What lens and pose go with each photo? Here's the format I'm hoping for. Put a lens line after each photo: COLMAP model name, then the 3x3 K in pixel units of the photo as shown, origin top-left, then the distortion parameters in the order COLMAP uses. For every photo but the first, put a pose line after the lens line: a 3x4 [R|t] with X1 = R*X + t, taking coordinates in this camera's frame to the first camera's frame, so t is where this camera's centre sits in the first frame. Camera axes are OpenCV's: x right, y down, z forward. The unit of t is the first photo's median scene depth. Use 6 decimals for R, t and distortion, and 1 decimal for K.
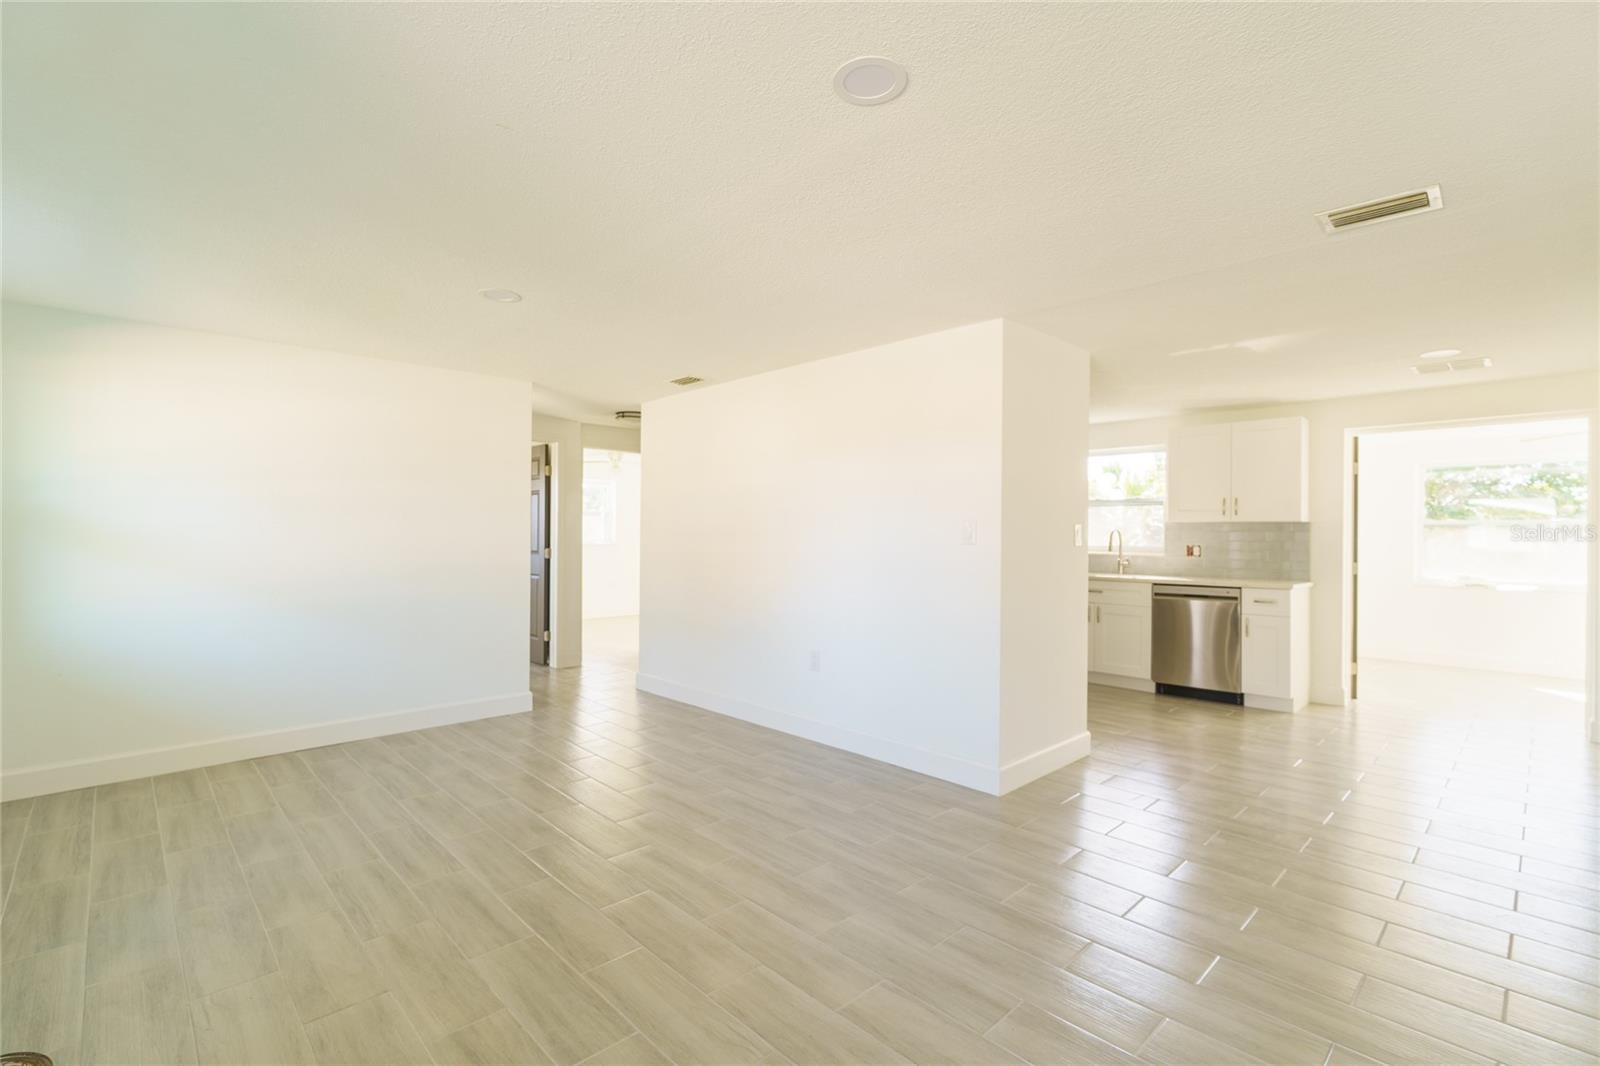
lens RADIAL K [[701.6, 0, 810.8], [0, 701.6, 532.1], [0, 0, 1]] dist [0.002969, 0.000495]
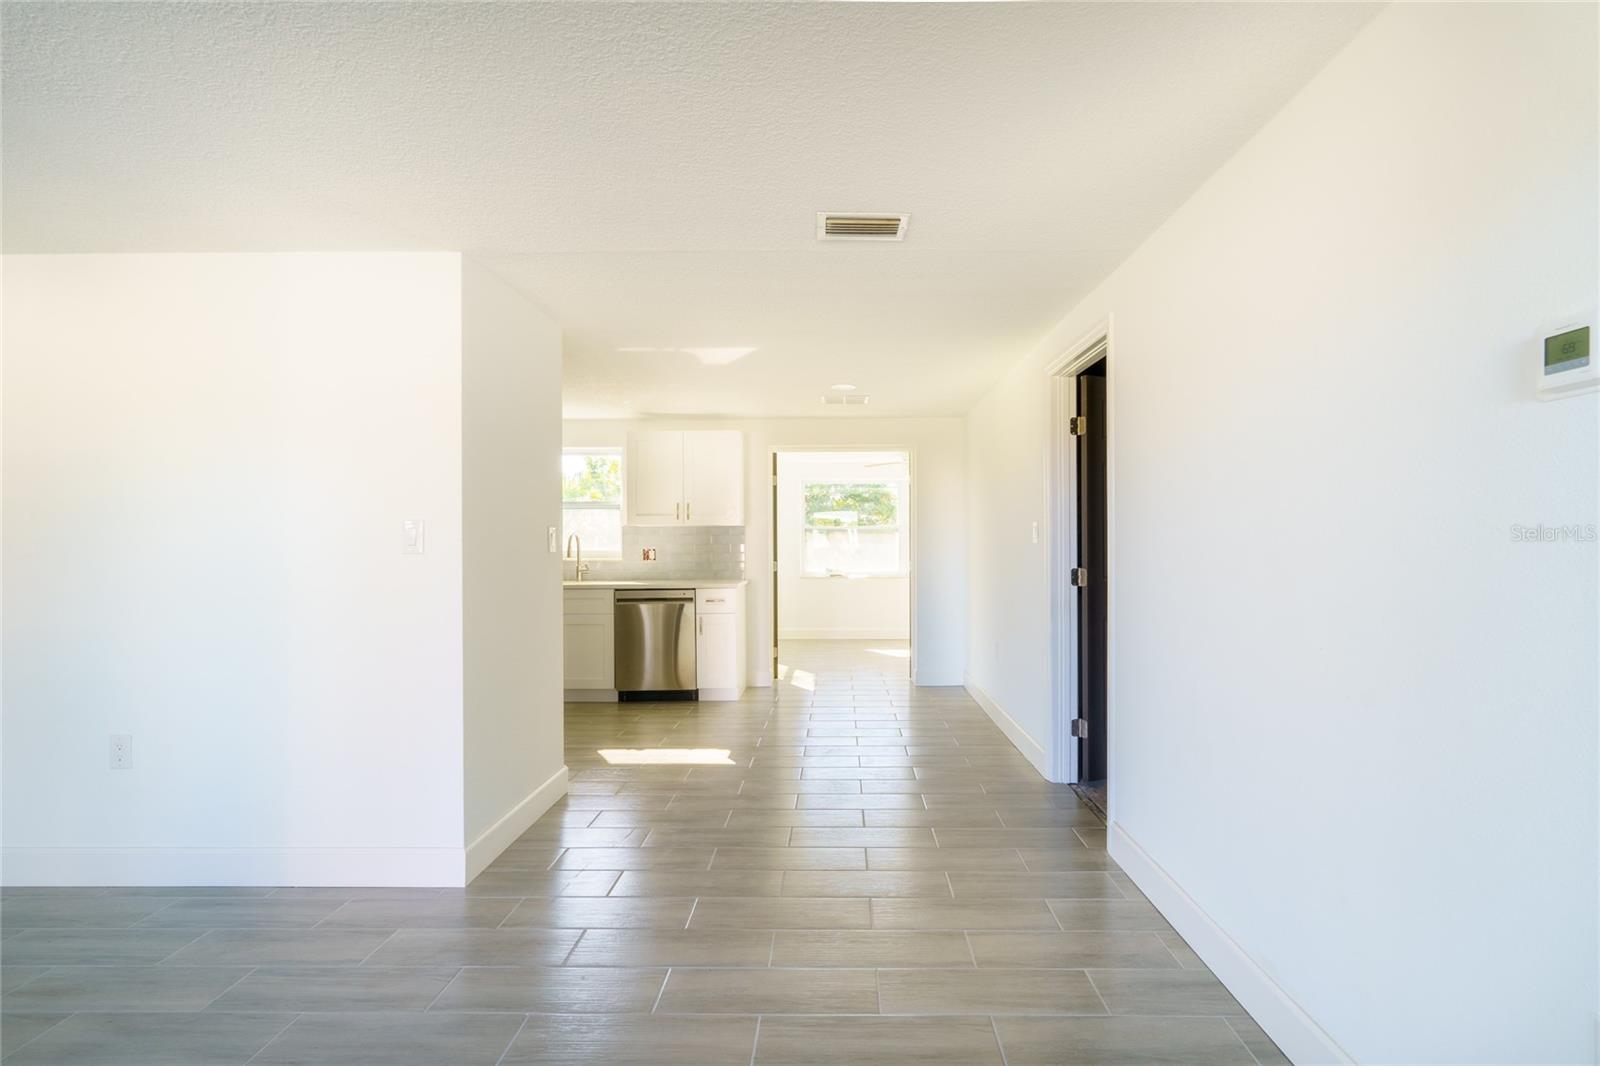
lens RADIAL K [[701.6, 0, 817.5], [0, 701.6, 540.6], [0, 0, 1]] dist [0.002969, 0.000495]
pose [[0.710867, -0.011323, 0.703235, 0.006698], [0.008747, 0.999935, 0.007259, 0.001432], [-0.703272, 0.000991, 0.710921, 0.122273]]
